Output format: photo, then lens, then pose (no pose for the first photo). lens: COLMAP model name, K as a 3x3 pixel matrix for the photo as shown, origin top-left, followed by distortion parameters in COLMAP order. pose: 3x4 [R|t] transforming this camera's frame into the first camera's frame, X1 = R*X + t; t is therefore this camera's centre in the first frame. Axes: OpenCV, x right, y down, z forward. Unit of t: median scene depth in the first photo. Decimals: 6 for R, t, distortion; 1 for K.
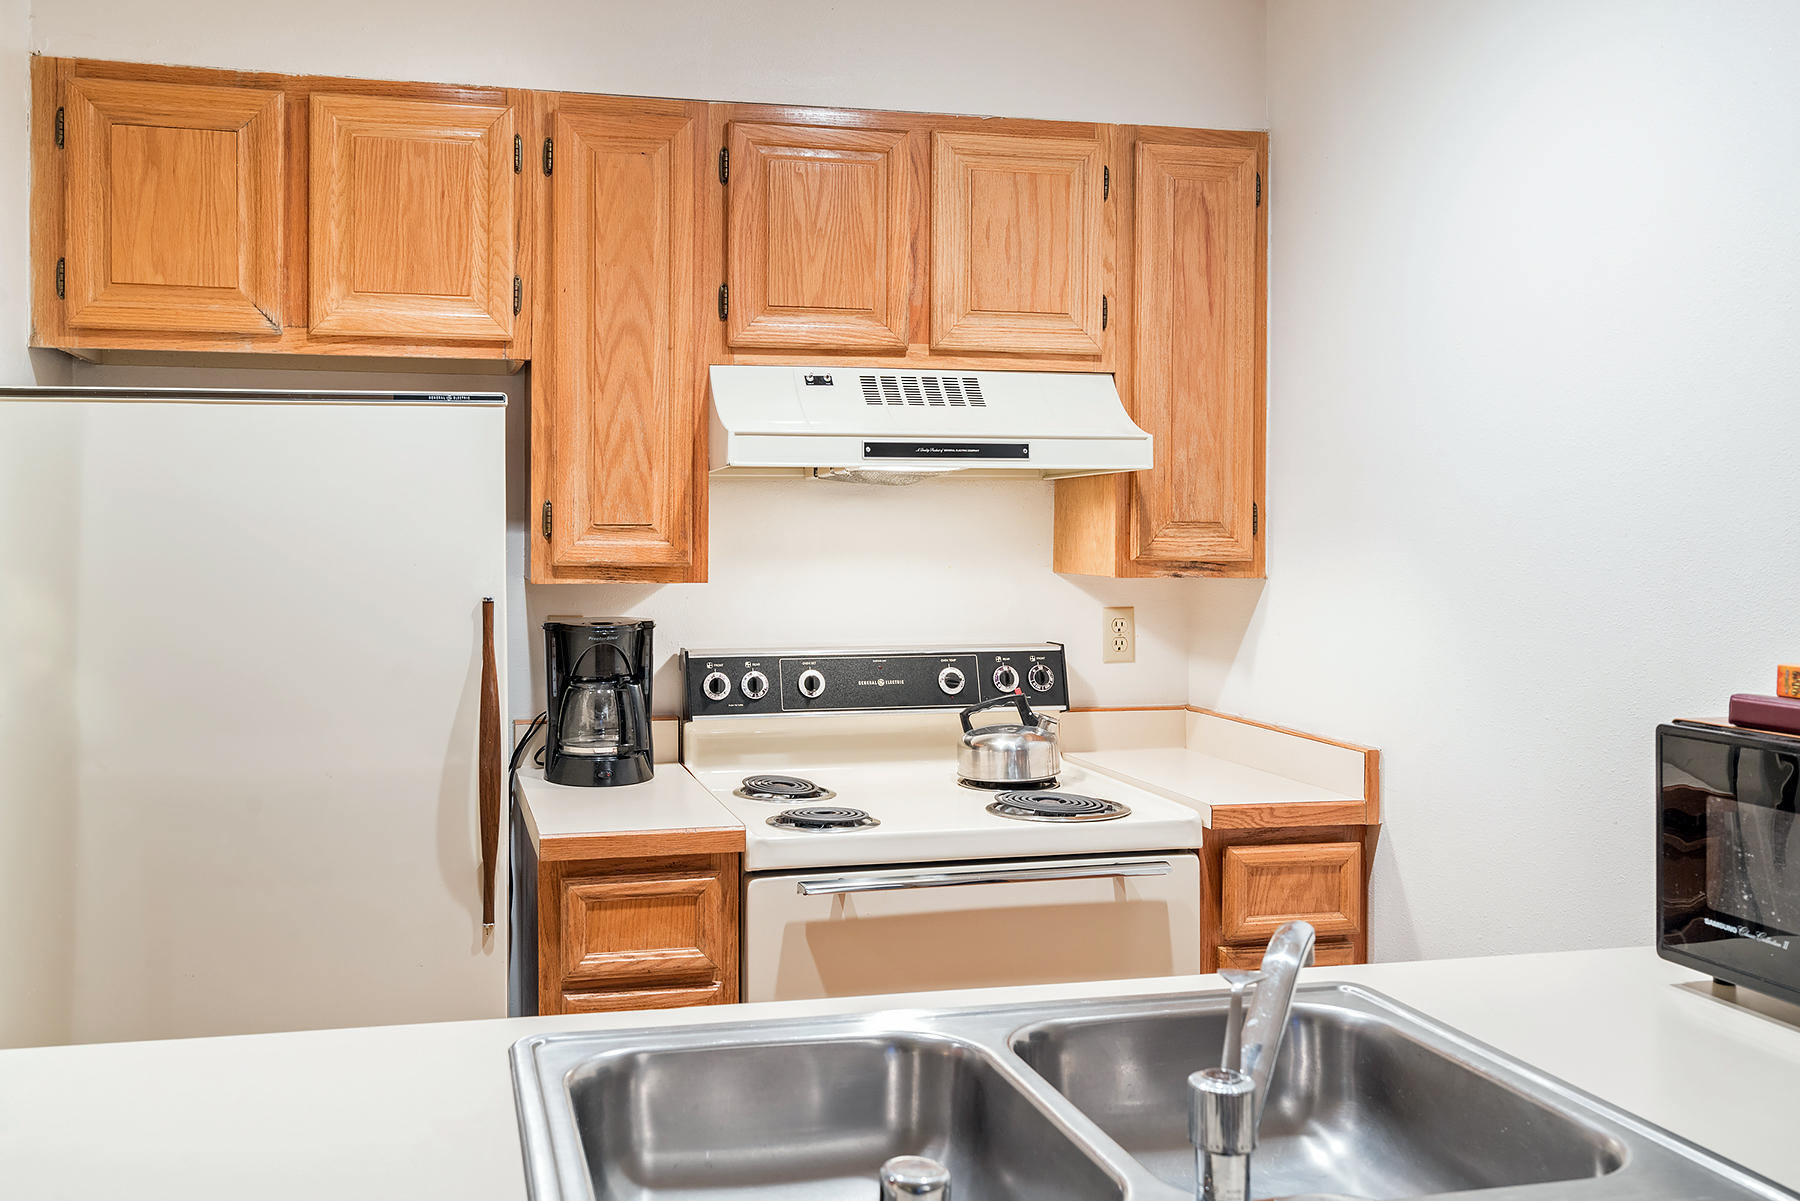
lens RADIAL K [[1562.1, 0, 748.2], [0, 1562.1, 536.7], [0, 0, 1]] dist [0.007011, 0.022086]
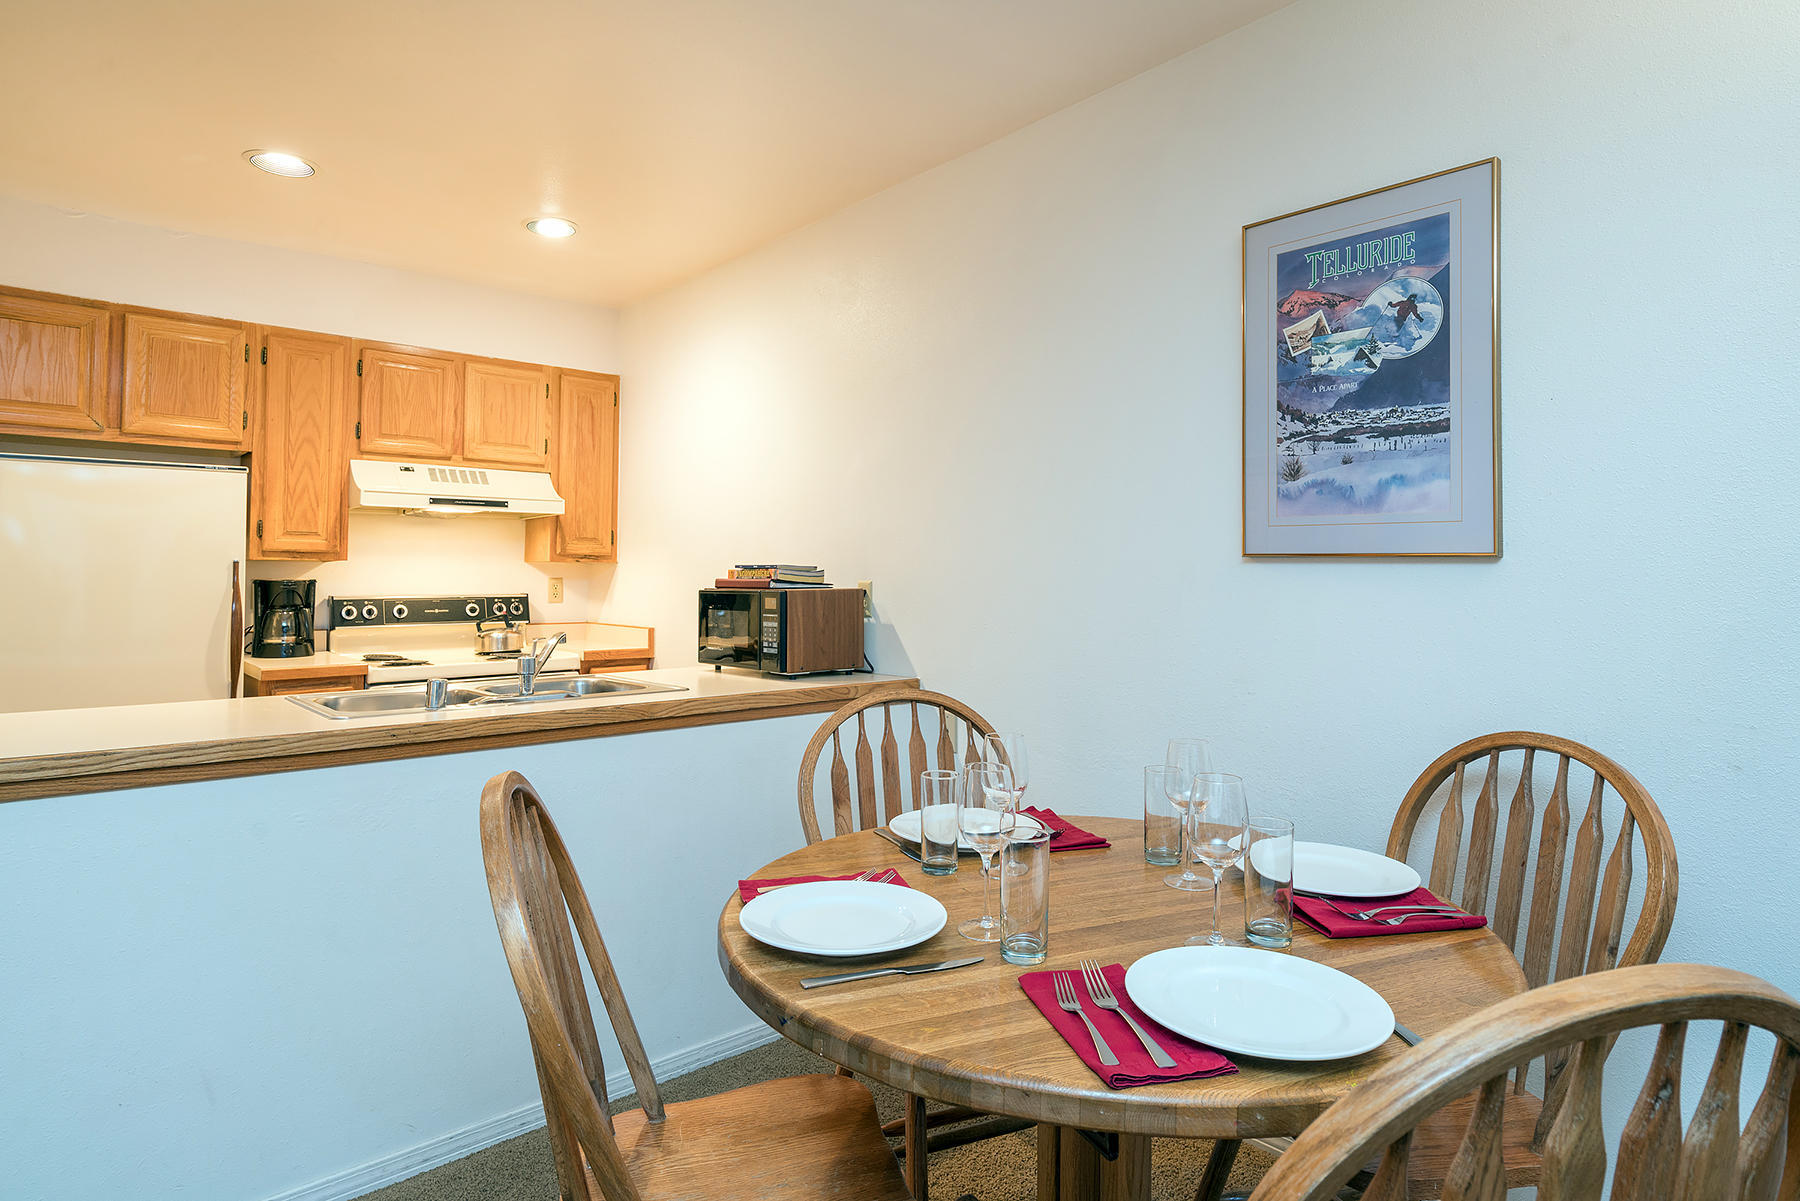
lens RADIAL K [[965.4, 0, 902.3], [0, 965.4, 540.9], [0, 0, 1]] dist [0.001252, 0.003276]
pose [[0.864260, 0.017419, 0.502744, -0.035025], [0.001376, 0.999315, -0.036990, 0.053481], [-0.503044, 0.032661, 0.863644, -0.536196]]
